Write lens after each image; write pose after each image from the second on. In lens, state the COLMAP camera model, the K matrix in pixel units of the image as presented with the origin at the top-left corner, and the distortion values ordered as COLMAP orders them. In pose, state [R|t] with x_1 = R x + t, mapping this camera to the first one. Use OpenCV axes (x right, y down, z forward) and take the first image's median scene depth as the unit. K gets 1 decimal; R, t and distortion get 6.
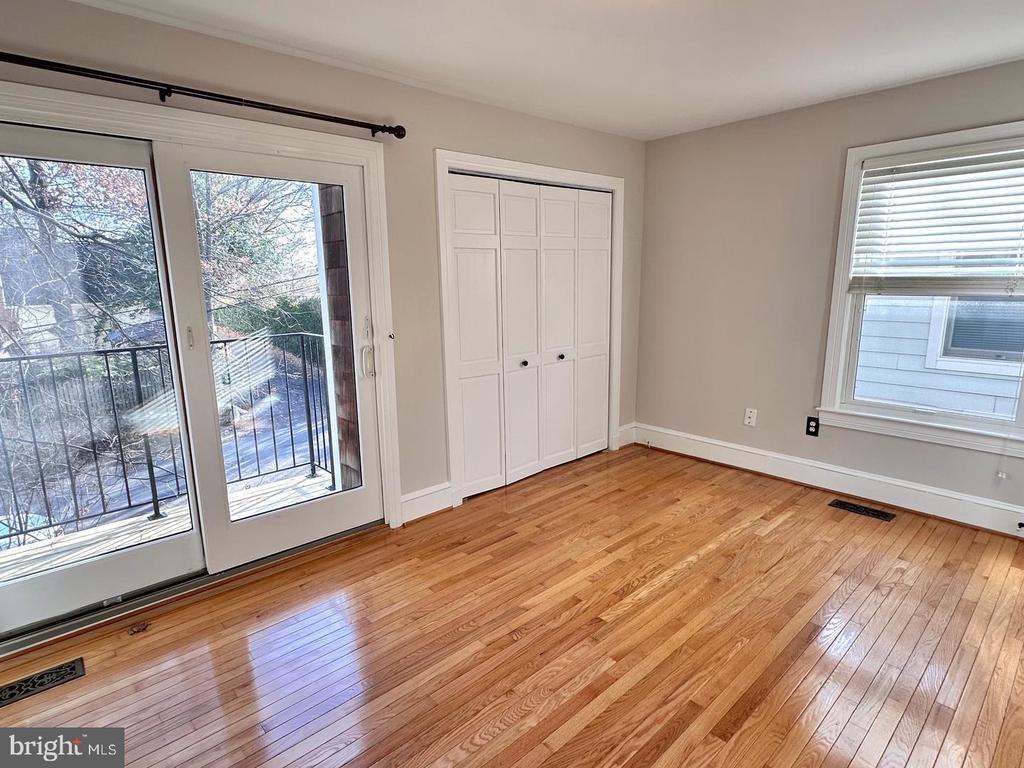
lens RADIAL K [[561.7, 0, 508.3], [0, 561.7, 384.6], [0, 0, 1]] dist [-0.000561, 0.000215]
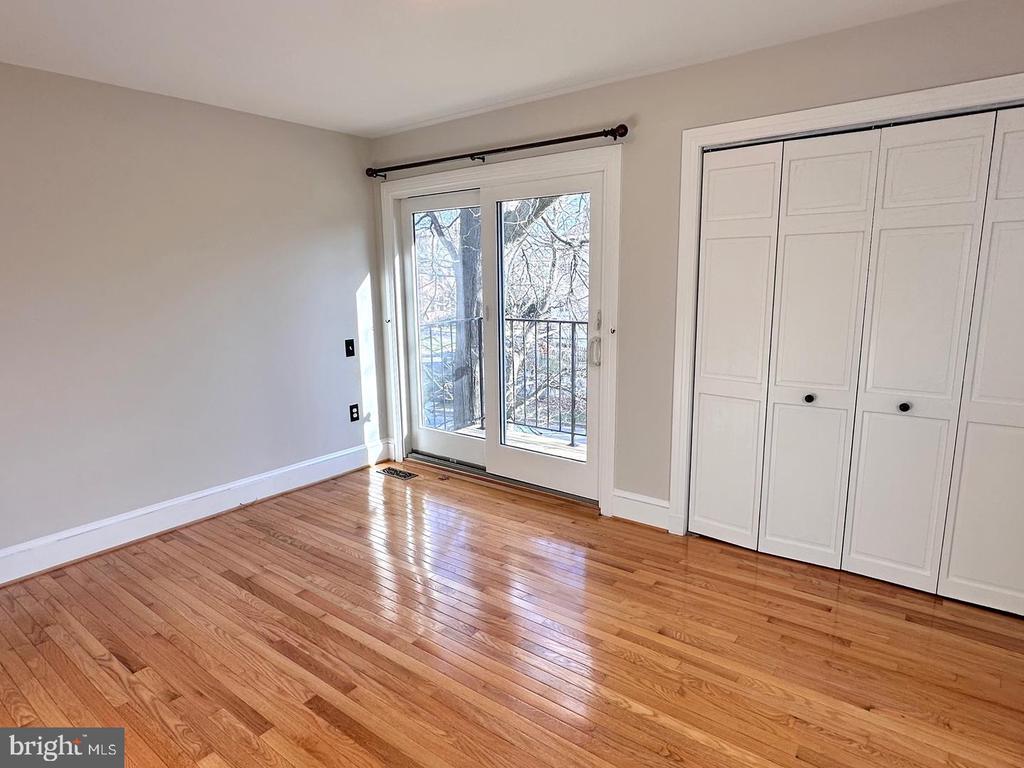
lens RADIAL K [[596.9, 0, 508.9], [0, 596.9, 388.5], [0, 0, 1]] dist [-0.001748, 0.000828]
pose [[0.167693, 0.197113, -0.965933, 0.814094], [-0.178076, 0.969746, 0.166976, -0.129163], [0.969623, 0.144008, 0.197720, 0.593734]]
